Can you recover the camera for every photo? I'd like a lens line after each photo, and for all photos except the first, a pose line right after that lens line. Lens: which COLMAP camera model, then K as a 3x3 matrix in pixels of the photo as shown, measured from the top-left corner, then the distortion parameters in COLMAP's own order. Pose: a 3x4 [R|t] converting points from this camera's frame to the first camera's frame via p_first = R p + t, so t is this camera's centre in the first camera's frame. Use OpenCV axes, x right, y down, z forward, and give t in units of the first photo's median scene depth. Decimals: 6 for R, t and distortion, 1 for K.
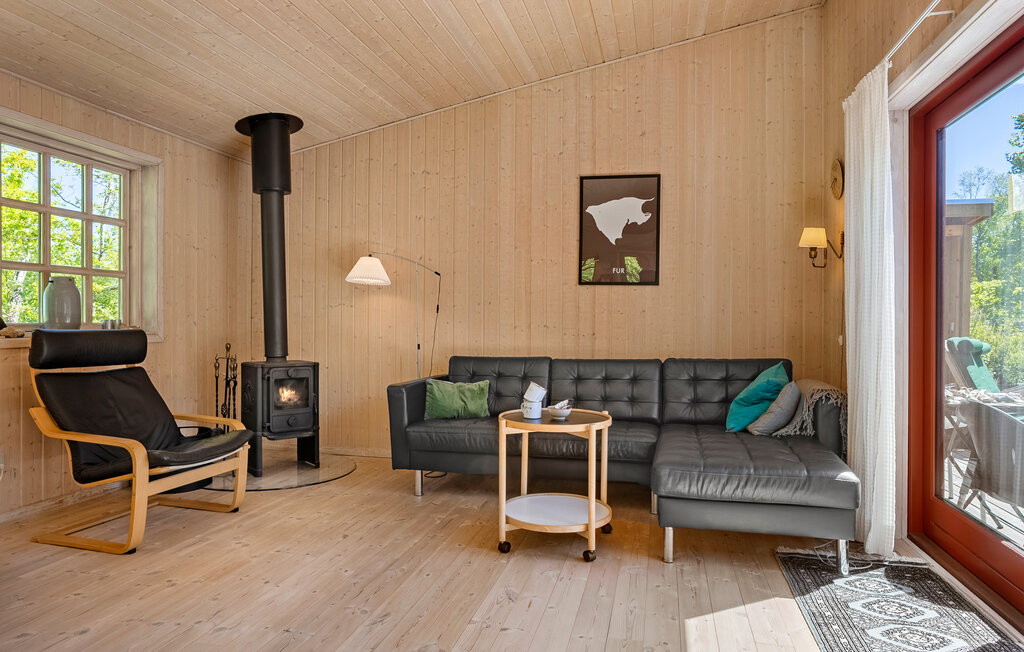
lens RADIAL K [[649.2, 0, 512.0], [0, 649.2, 326.0], [0, 0, 1]] dist [0.001840, 0.000761]
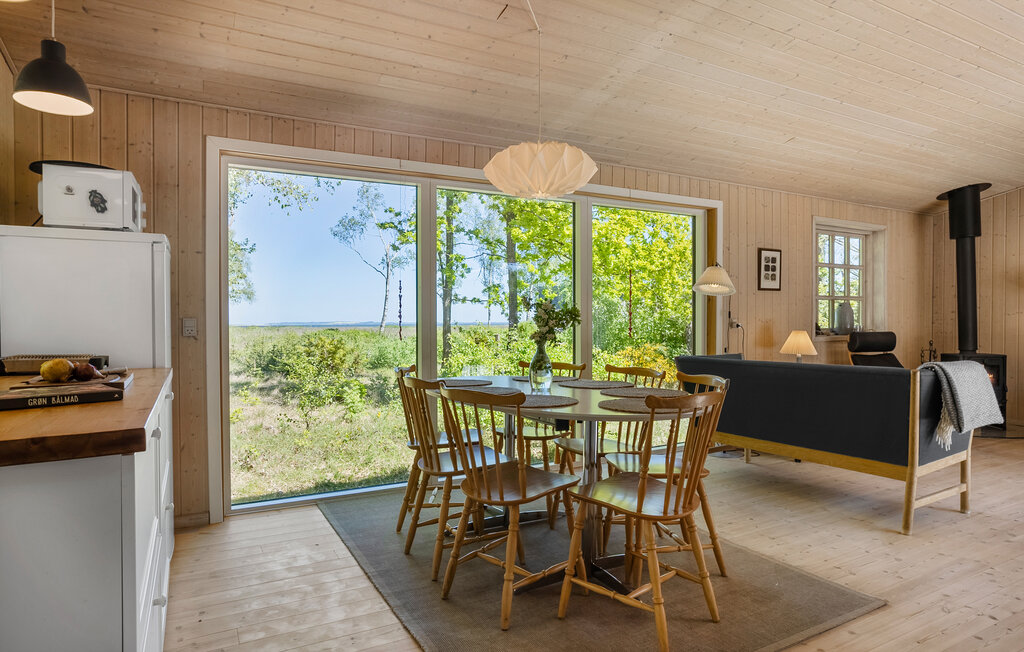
lens RADIAL K [[600.6, 0, 512.0], [0, 600.6, 326.0], [0, 0, 1]] dist [-0.003917, -0.000568]
pose [[0.666254, -0.001478, -0.745723, -0.047071], [0.002771, 0.999996, 0.000493, -0.011244], [0.745720, -0.002394, 0.666256, -0.699036]]
